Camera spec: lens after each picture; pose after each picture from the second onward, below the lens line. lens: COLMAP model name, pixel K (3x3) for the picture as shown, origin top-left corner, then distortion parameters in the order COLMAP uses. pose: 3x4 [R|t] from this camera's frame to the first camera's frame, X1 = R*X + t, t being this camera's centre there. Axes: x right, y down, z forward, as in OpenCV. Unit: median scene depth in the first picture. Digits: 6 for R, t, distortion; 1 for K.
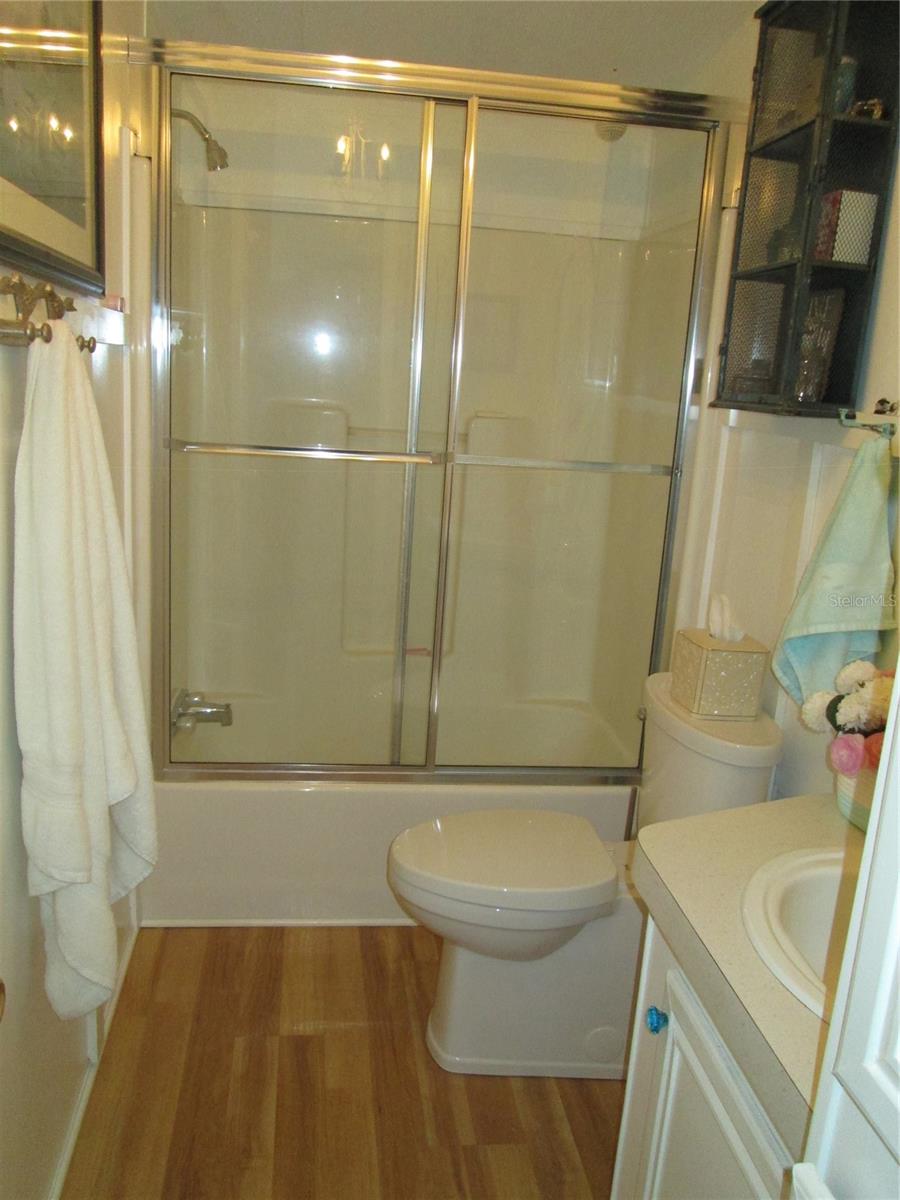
lens RADIAL K [[982.2, 0, 450.0], [0, 982.2, 600.0], [0, 0, 1]] dist [-0.091417, 0.074884]
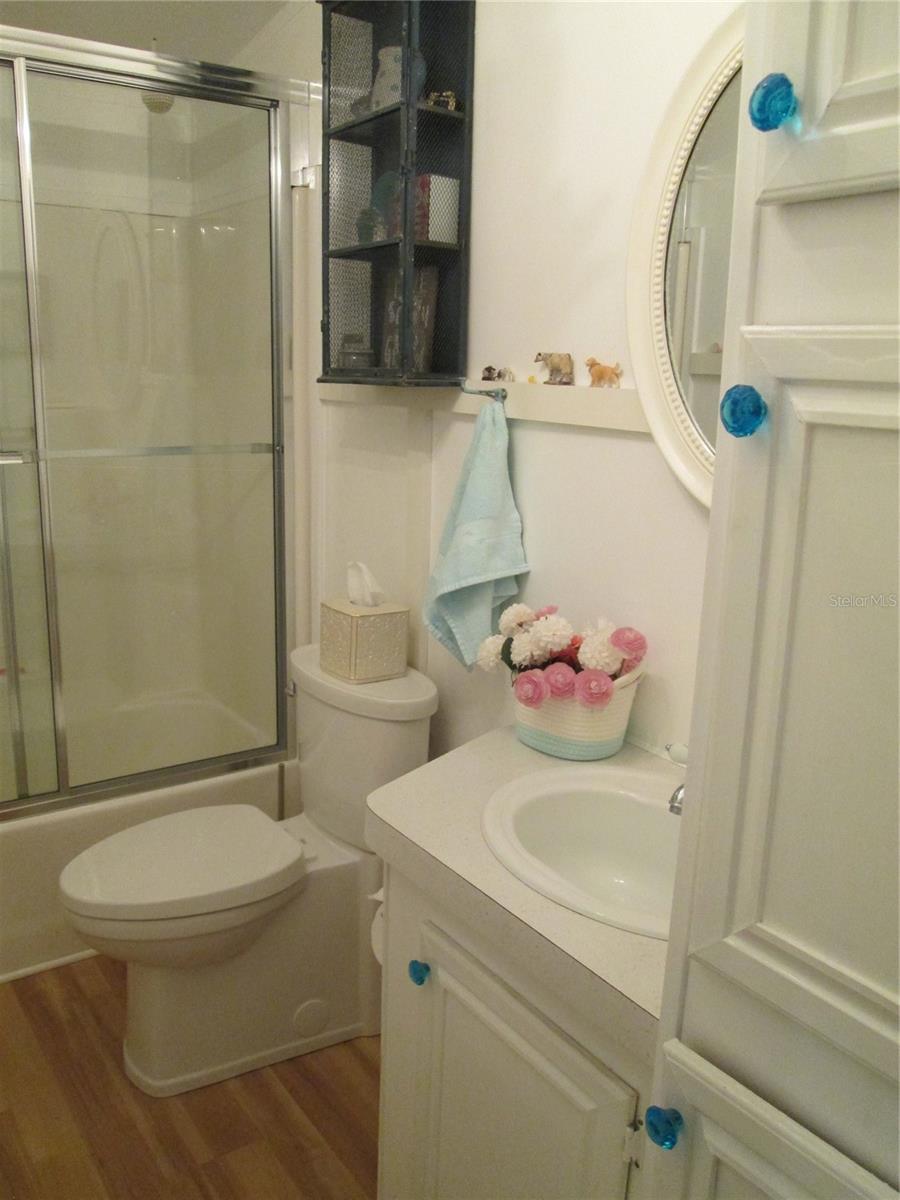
lens RADIAL K [[979.9, 0, 450.0], [0, 979.9, 600.0], [0, 0, 1]] dist [-0.070700, 0.024069]
pose [[0.878836, -0.153527, 0.451748, -0.112802], [0.141060, 0.988096, 0.061385, -0.016447], [-0.455795, 0.009776, 0.890031, 0.025659]]
